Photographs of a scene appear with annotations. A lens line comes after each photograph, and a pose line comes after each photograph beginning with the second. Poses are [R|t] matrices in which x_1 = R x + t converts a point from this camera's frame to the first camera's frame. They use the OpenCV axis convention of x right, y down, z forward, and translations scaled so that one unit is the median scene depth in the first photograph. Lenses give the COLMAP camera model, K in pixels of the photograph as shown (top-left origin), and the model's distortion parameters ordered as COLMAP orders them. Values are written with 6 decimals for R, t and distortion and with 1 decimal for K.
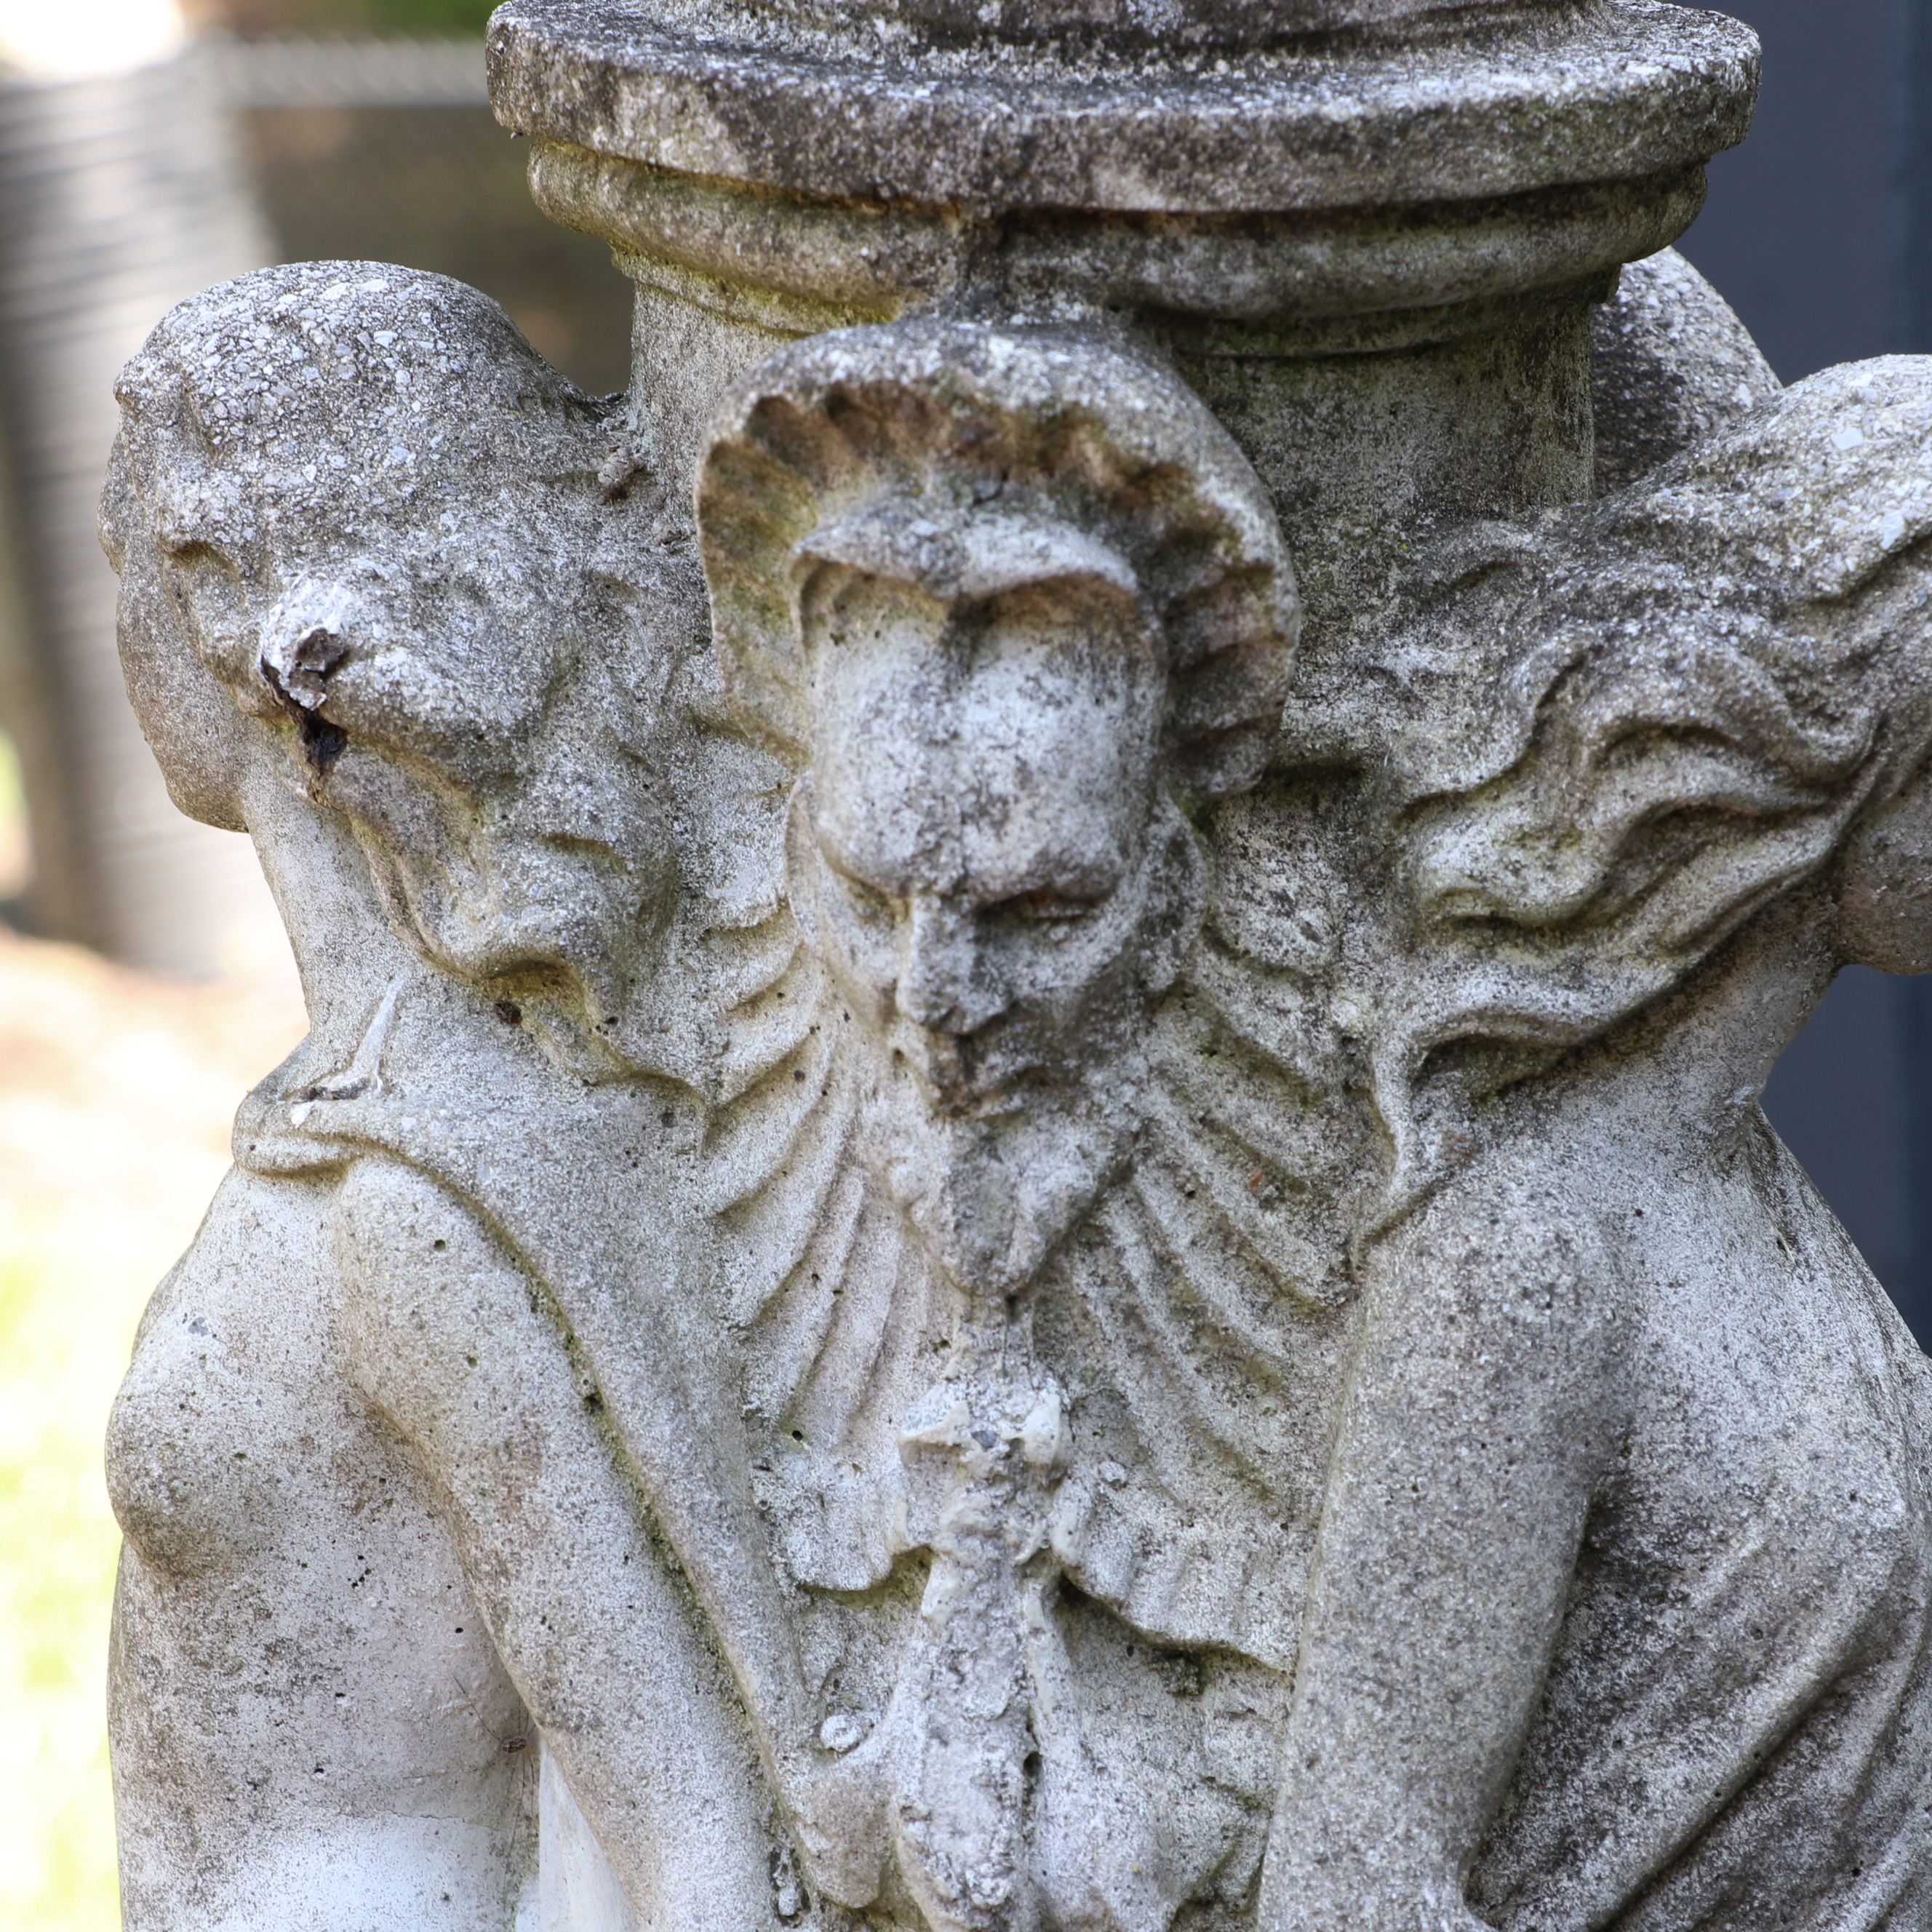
lens RADIAL K [[8727.8, 0, 962.0], [0, 8727.8, 969.0], [0, 0, 1]] dist [0.389326, 0.000000]
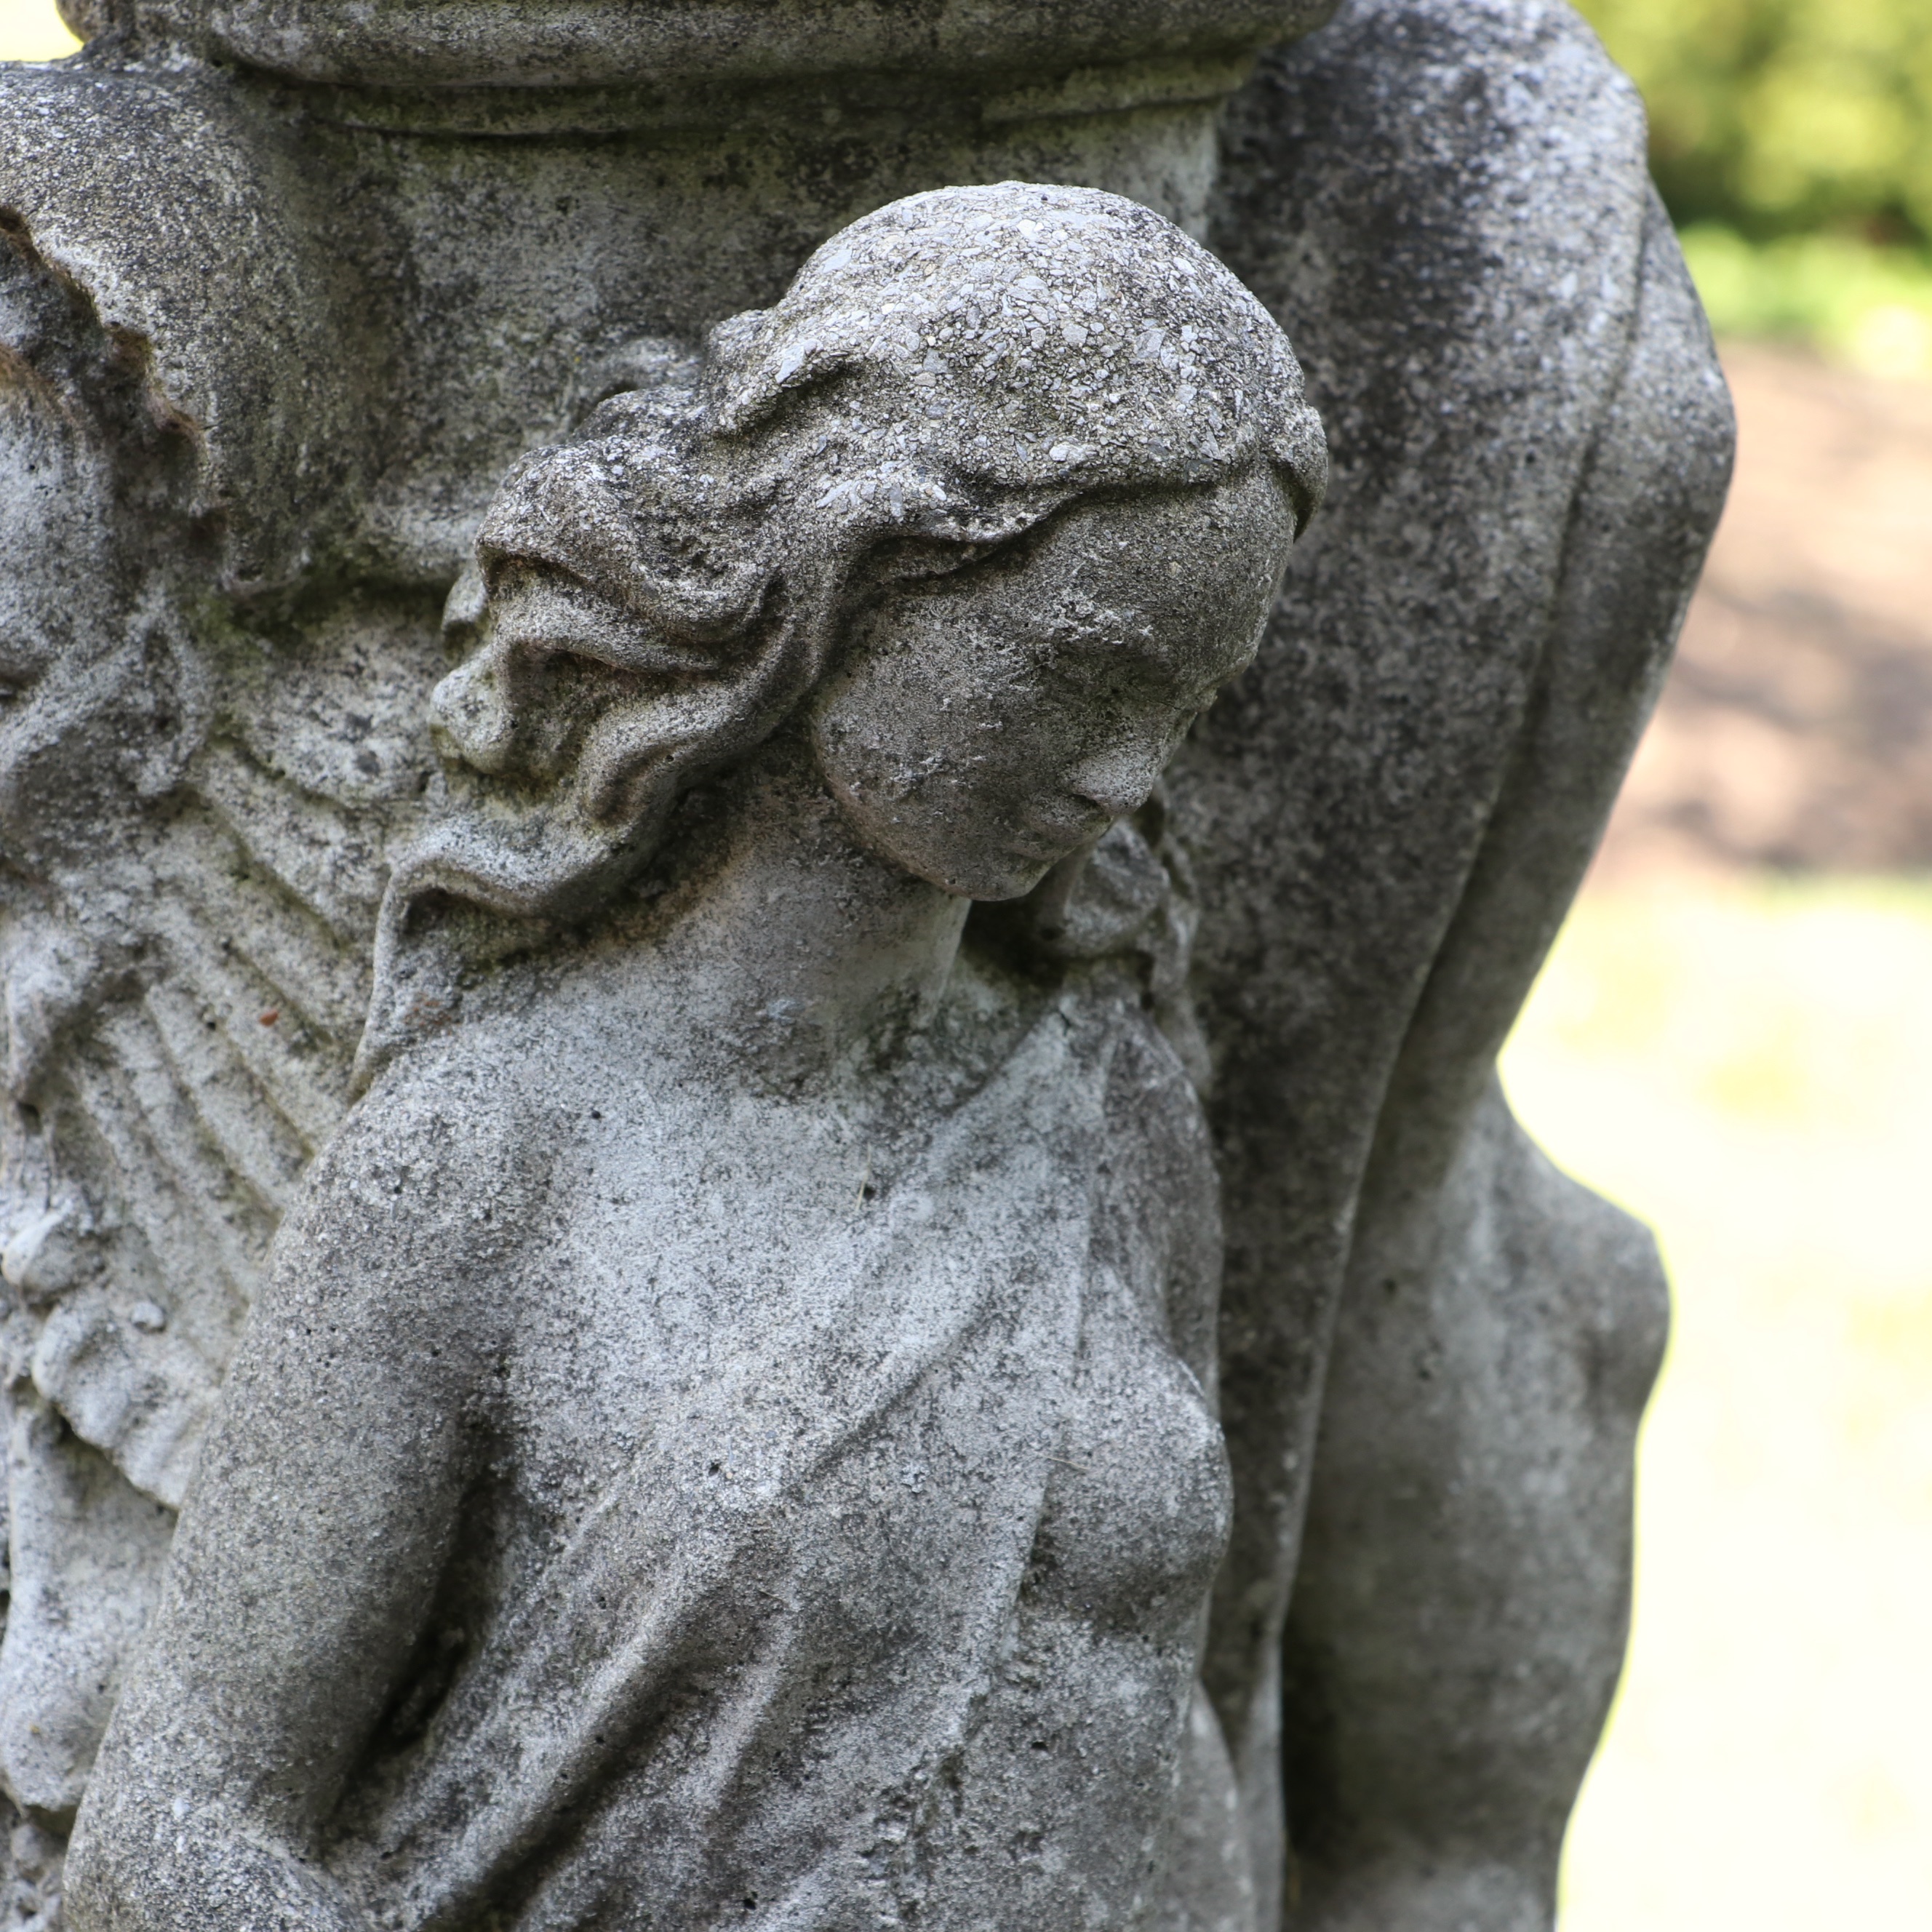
lens RADIAL K [[7913.5, 0, 980.8], [0, 7913.5, 971.9], [0, 0, 1]] dist [0.276951, 0.000000]
pose [[0.719850, 0.119479, -0.683769, 0.655371], [-0.134195, 0.990445, 0.031790, -0.017437], [0.681034, 0.068874, 0.729006, 0.439737]]
